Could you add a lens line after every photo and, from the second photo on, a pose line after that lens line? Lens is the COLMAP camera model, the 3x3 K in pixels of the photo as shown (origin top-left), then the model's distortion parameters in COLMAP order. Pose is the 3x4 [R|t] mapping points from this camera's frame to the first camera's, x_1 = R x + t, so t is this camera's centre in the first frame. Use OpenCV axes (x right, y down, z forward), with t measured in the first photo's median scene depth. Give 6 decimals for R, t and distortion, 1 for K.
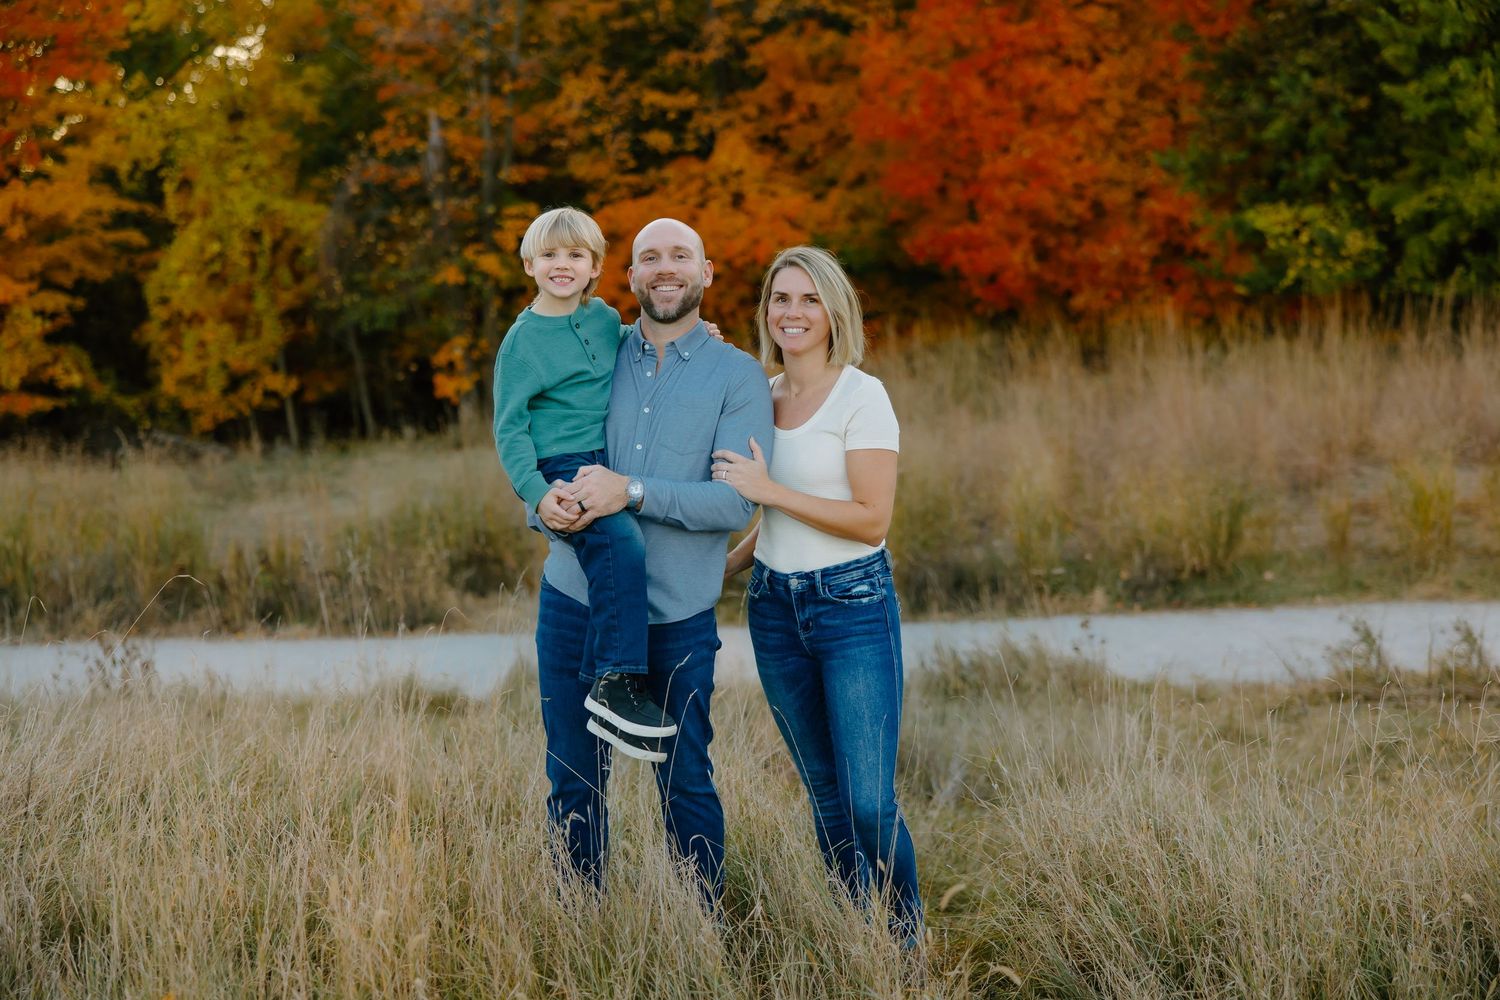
lens RADIAL K [[1915.6, 0, 746.5], [0, 1915.6, 466.0], [0, 0, 1]] dist [0.031065, 0.000000]
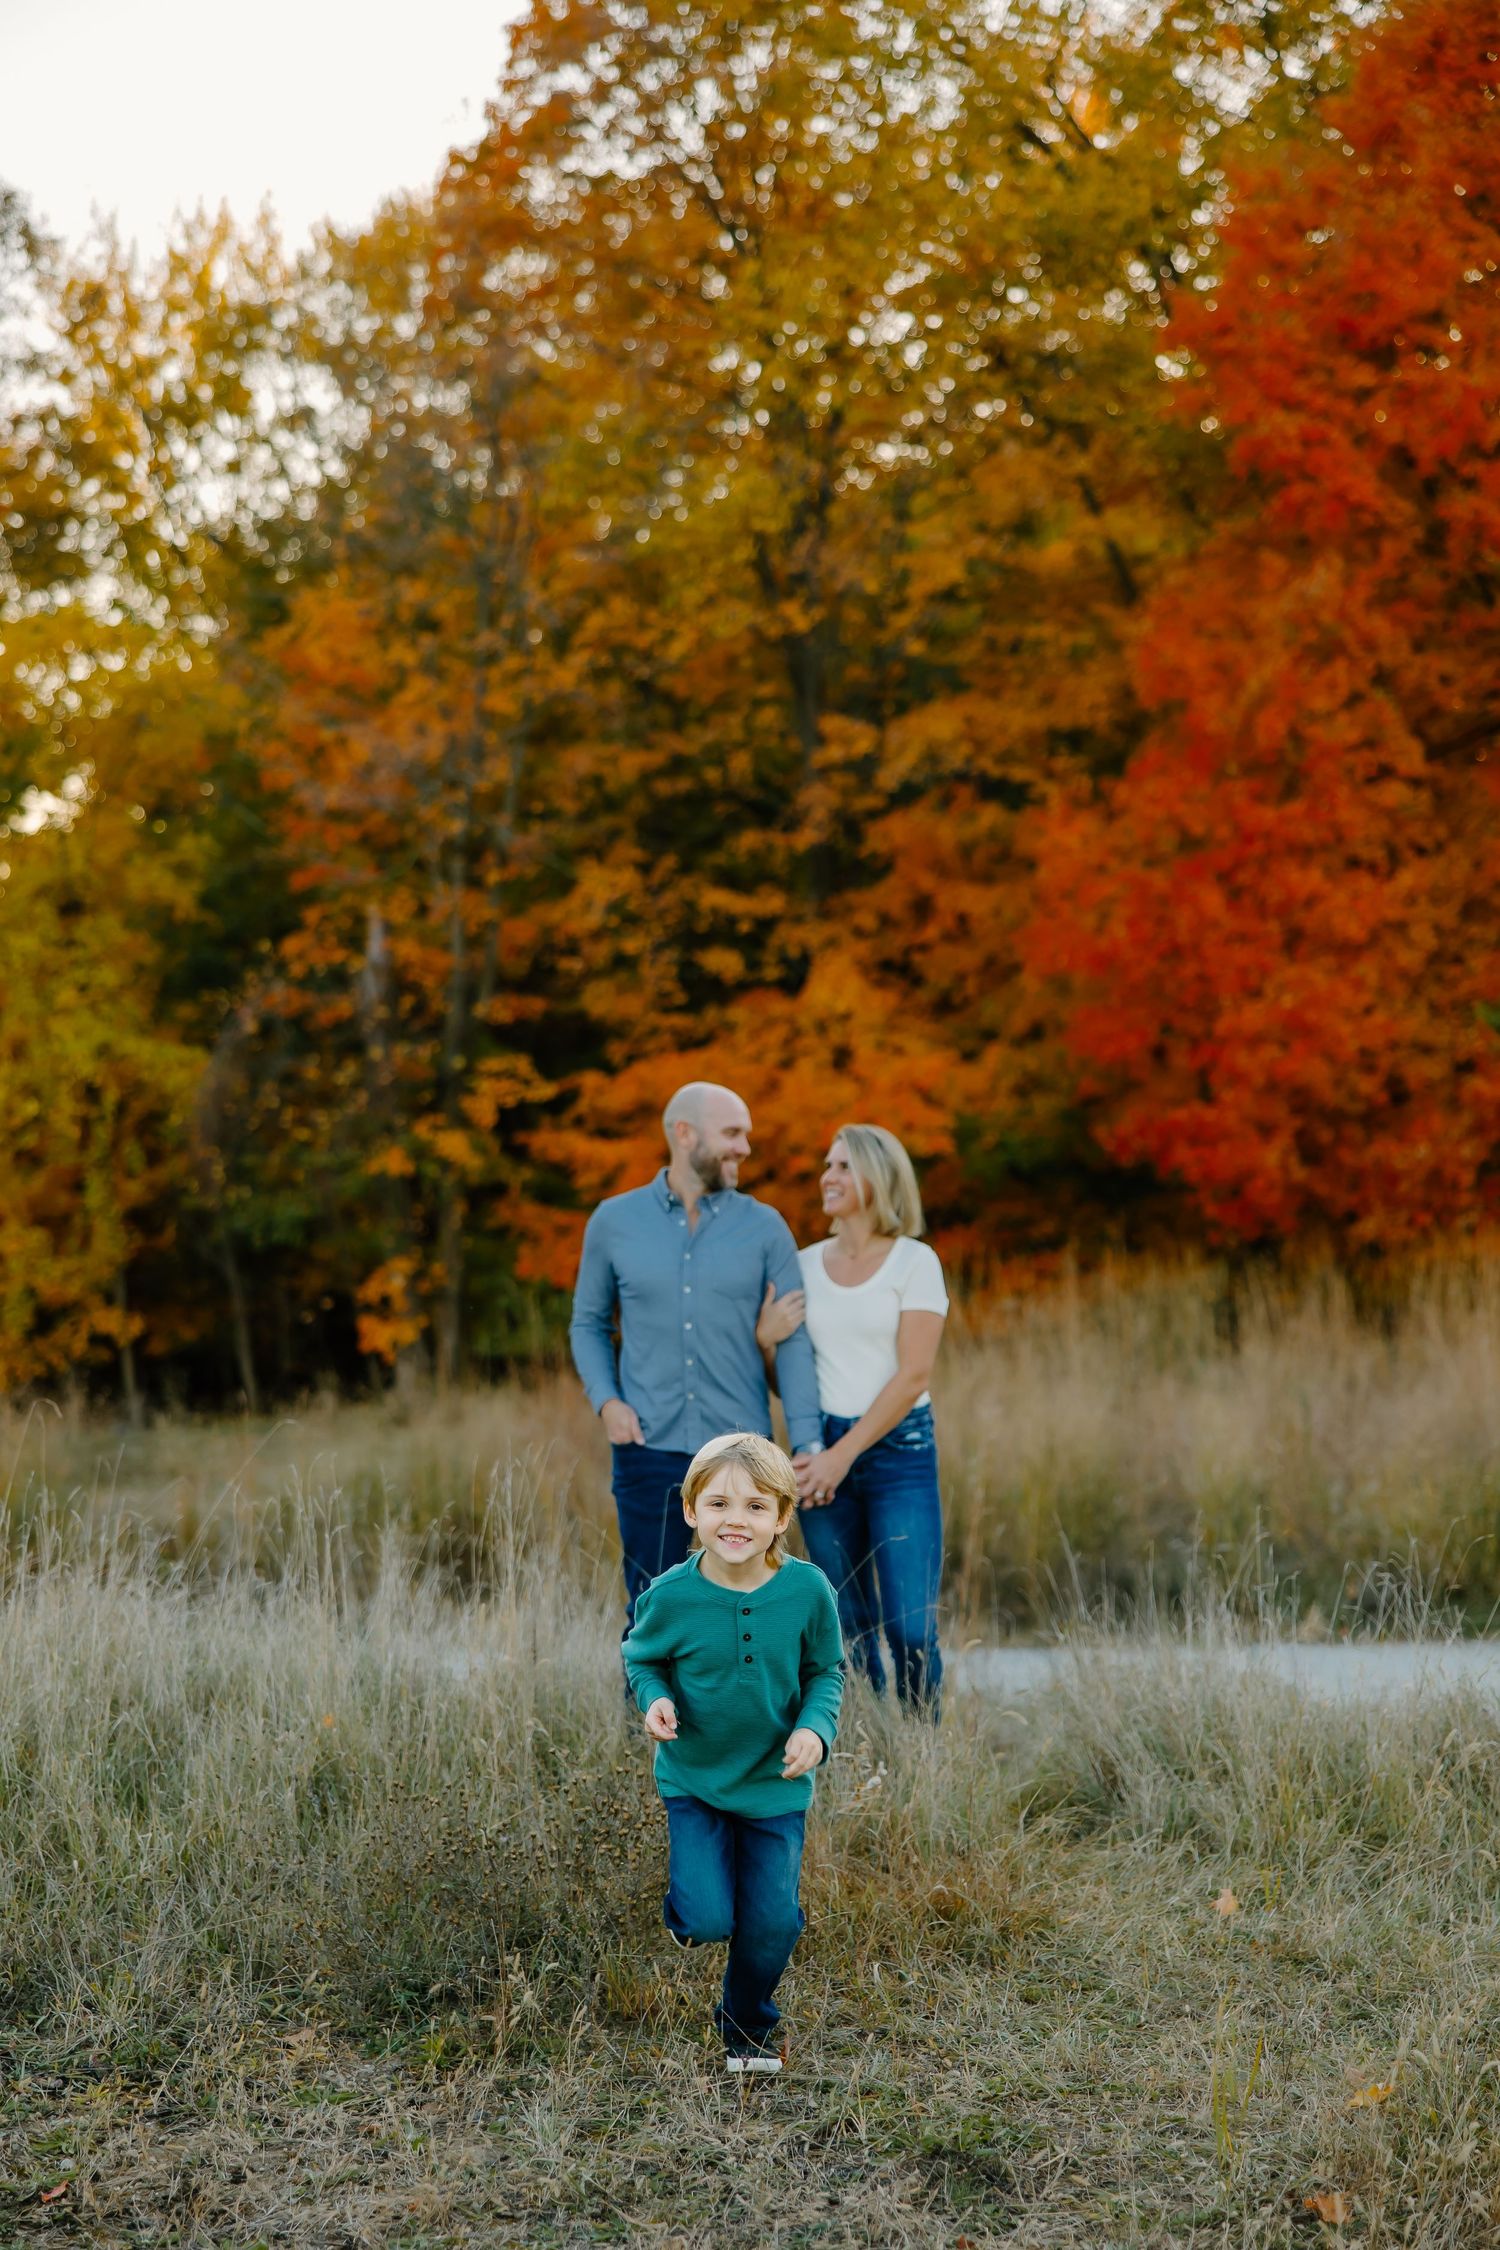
lens RADIAL K [[3386.6, 0, 752.3], [0, 3386.6, 1150.0], [0, 0, 1]] dist [0.006175, 0.000000]
pose [[0.999115, 0.028274, -0.031145, 0.001594], [-0.031475, 0.993695, -0.107613, 0.015665], [0.027906, 0.108498, 0.993705, -0.130929]]
